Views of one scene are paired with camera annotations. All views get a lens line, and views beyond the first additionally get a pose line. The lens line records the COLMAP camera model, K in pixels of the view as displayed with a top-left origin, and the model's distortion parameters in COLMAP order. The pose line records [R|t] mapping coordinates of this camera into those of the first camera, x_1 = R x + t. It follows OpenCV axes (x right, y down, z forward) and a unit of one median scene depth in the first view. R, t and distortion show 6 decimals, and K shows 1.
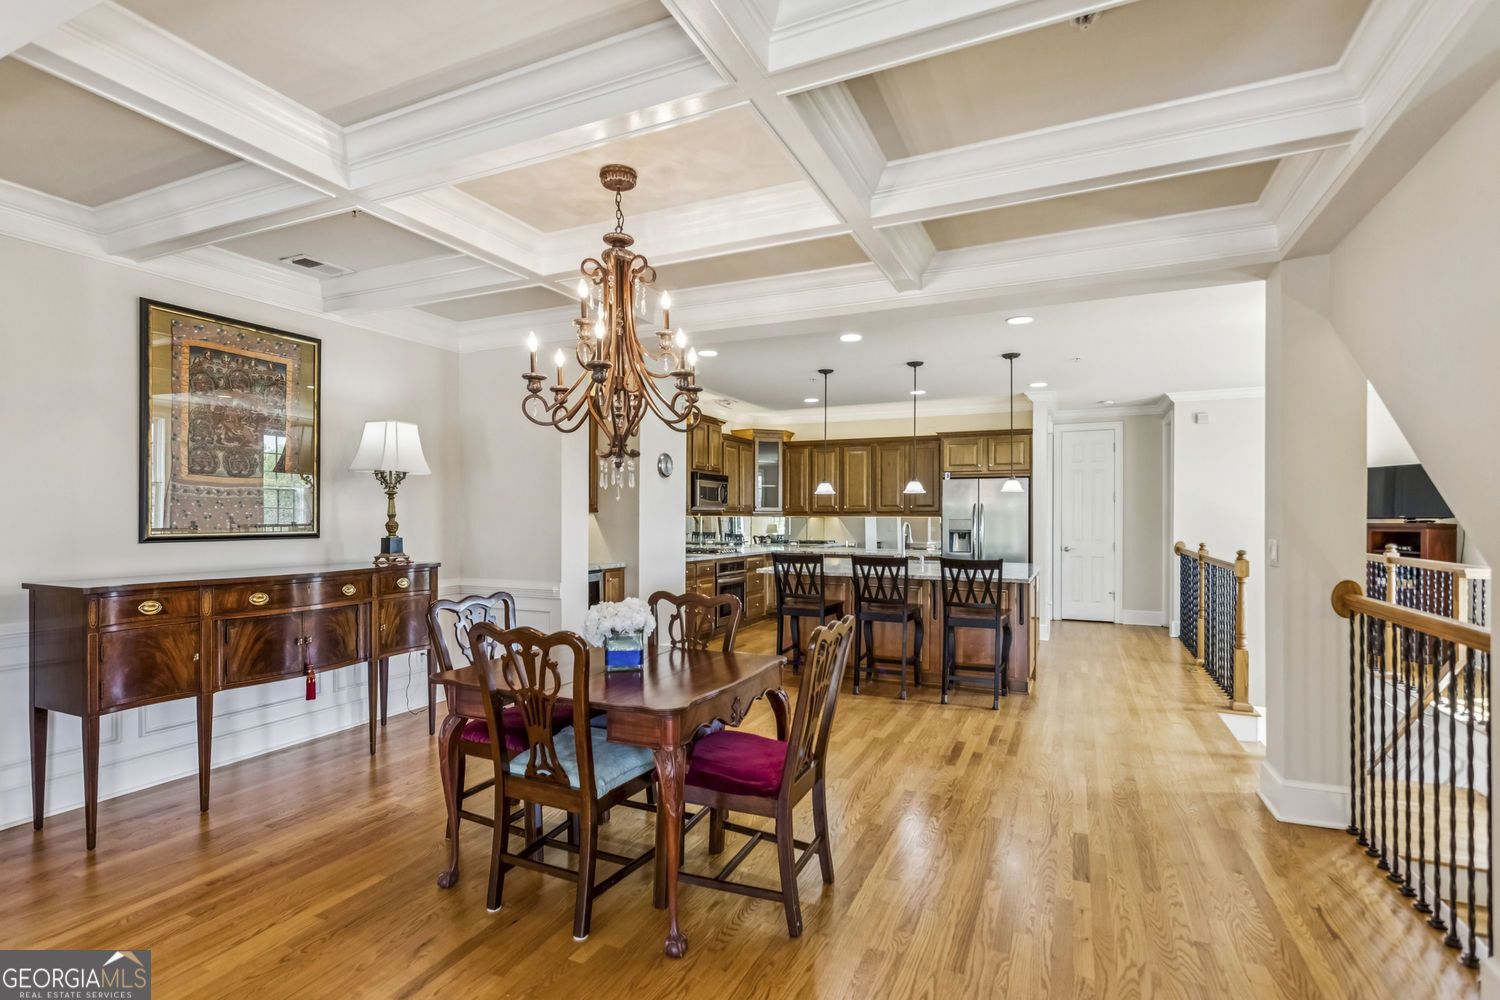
lens RADIAL K [[717.1, 0, 753.7], [0, 717.1, 513.8], [0, 0, 1]] dist [0.009658, 0.000308]
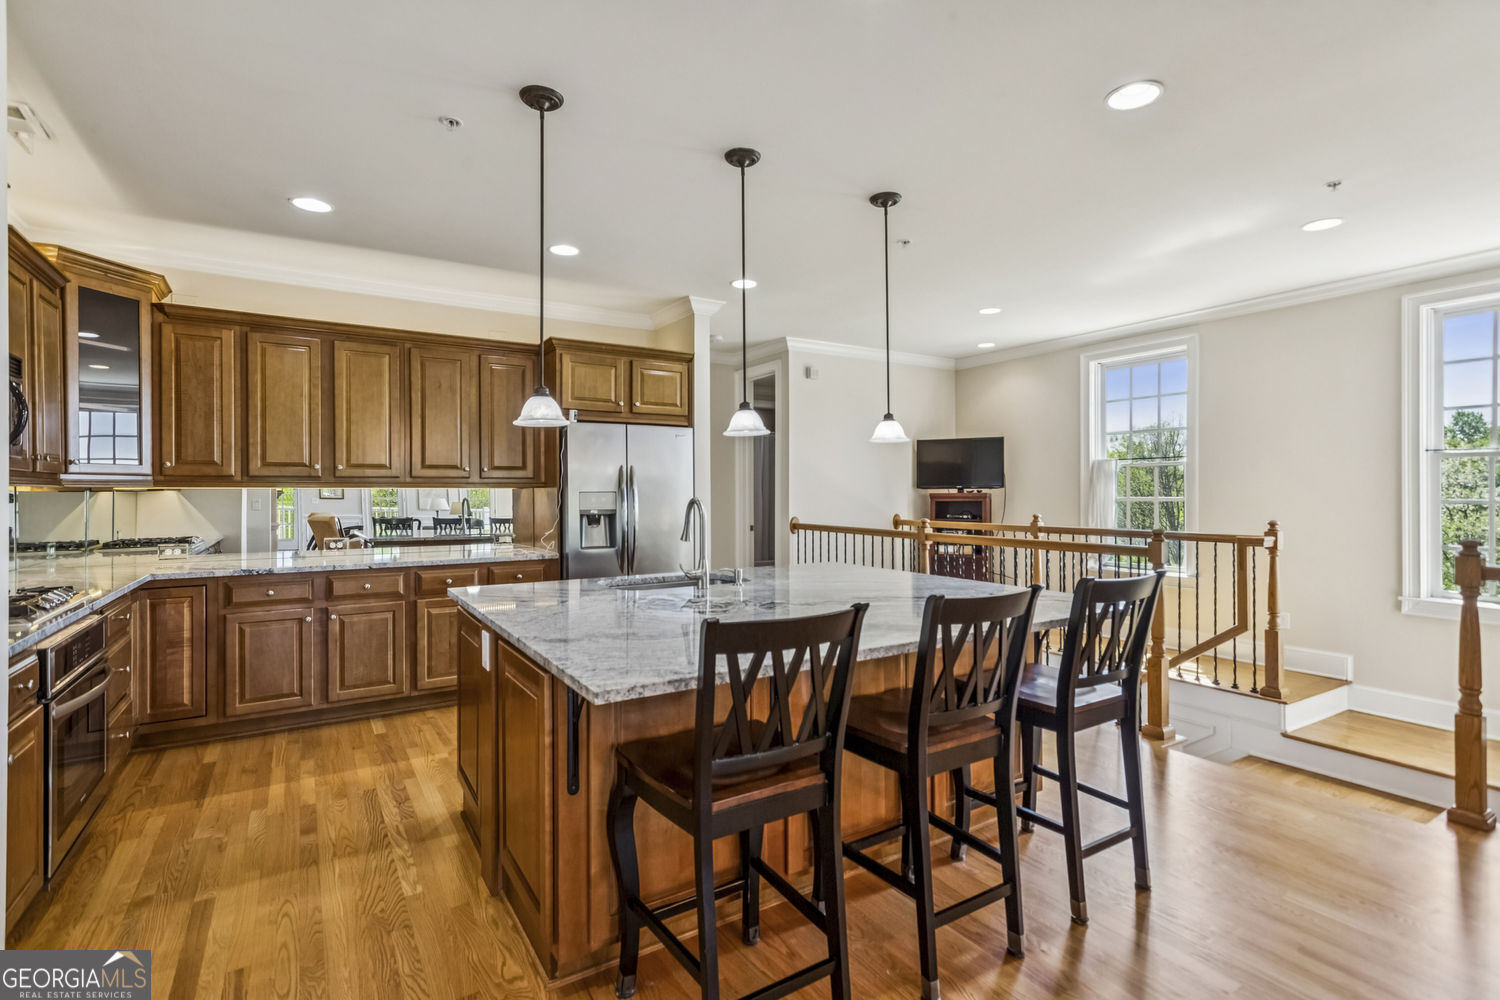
lens RADIAL K [[717.1, 0, 749.5], [0, 717.1, 492.5], [0, 0, 1]] dist [0.009658, 0.000308]
pose [[0.563683, -0.004488, 0.825979, -0.124900], [-0.003731, 0.999961, 0.007980, 0.002949], [-0.825983, -0.007580, 0.563644, 0.567361]]
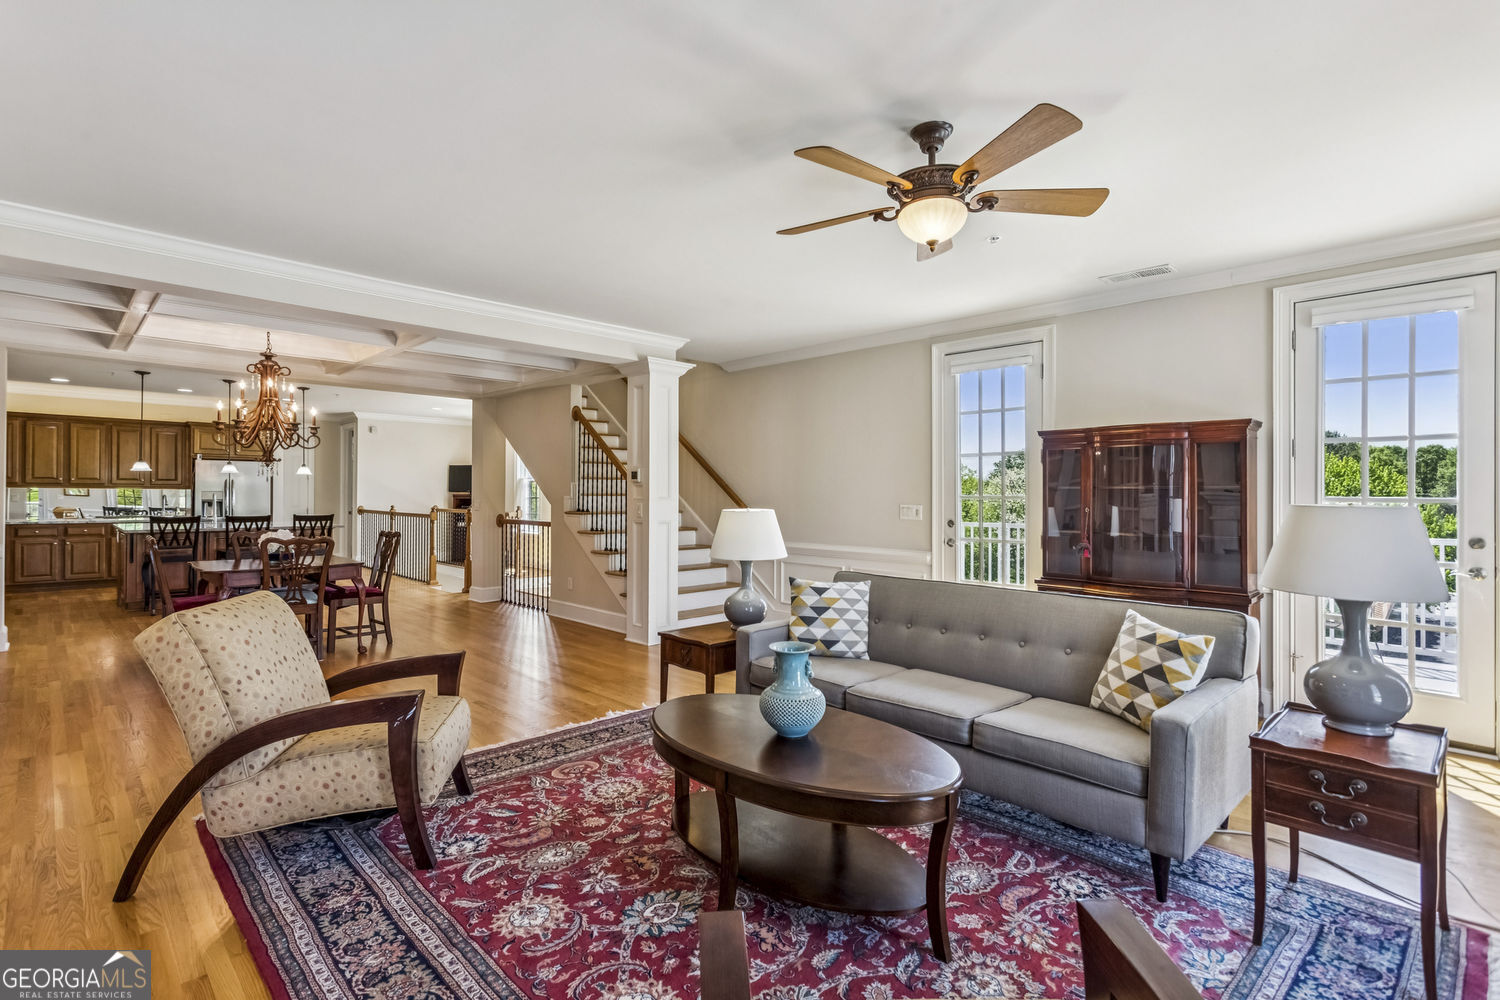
lens RADIAL K [[717.1, 0, 743.1], [0, 717.1, 490.3], [0, 0, 1]] dist [0.009658, 0.000308]
pose [[0.374342, 0.006771, 0.927266, -0.552982], [-0.012114, 0.999924, -0.002411, -0.002670], [-0.927211, -0.010331, 0.374396, -0.365200]]
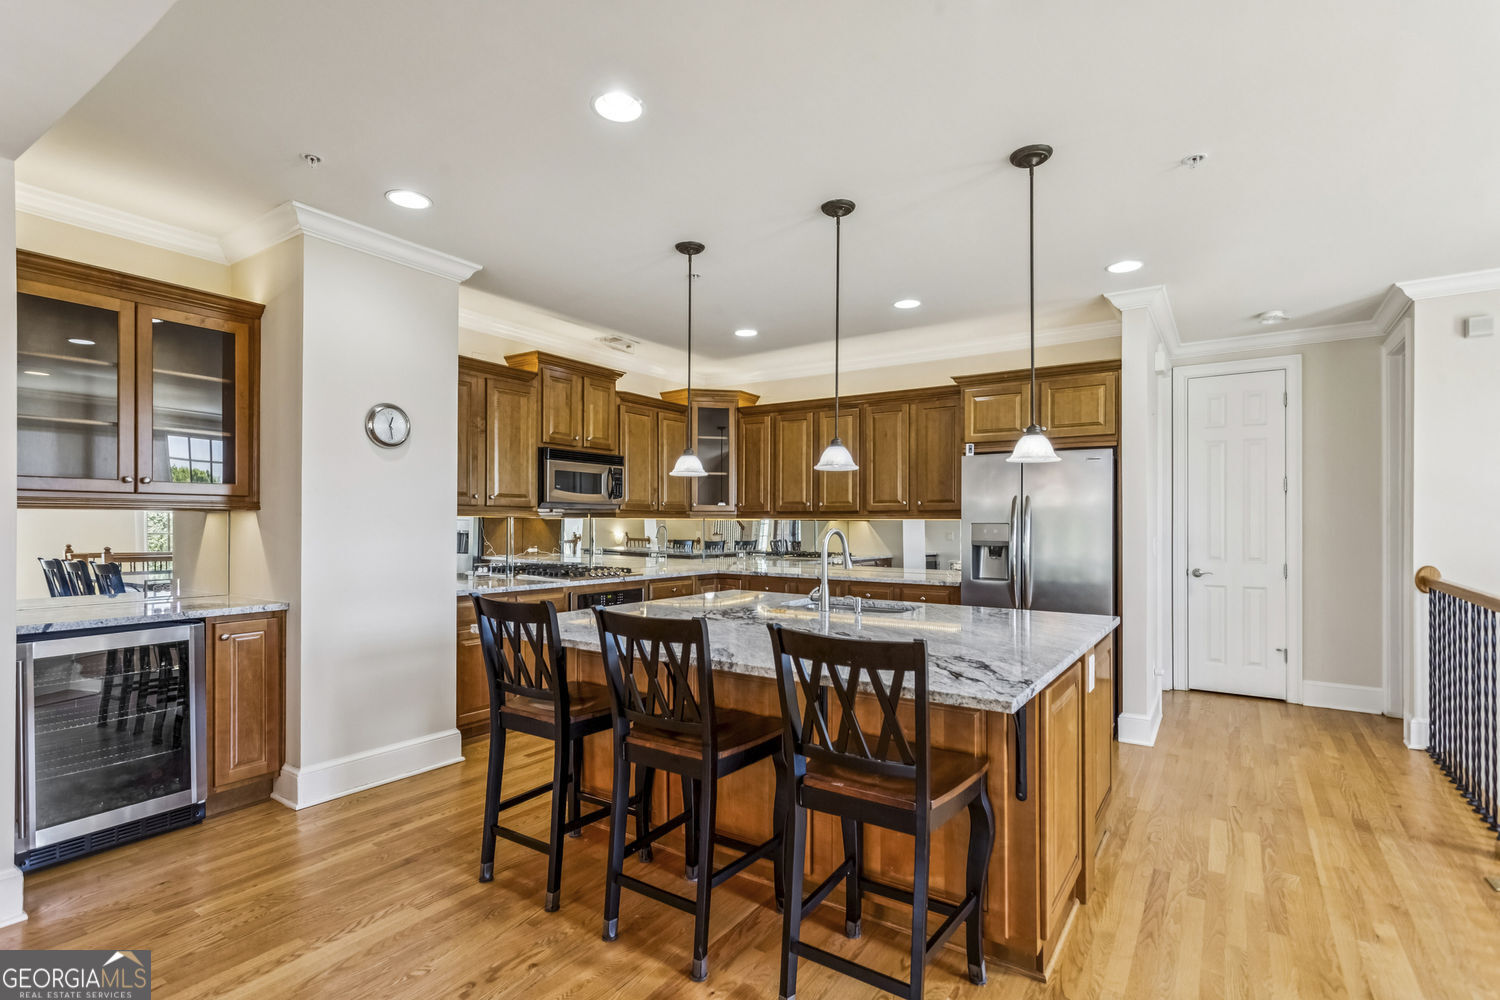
lens RADIAL K [[717.1, 0, 749.3], [0, 717.1, 514.6], [0, 0, 1]] dist [0.009658, 0.000308]
pose [[0.985290, -0.001070, -0.170886, 0.194600], [0.000512, 0.999994, -0.003307, 0.002429], [0.170888, 0.003171, 0.985285, 0.393607]]
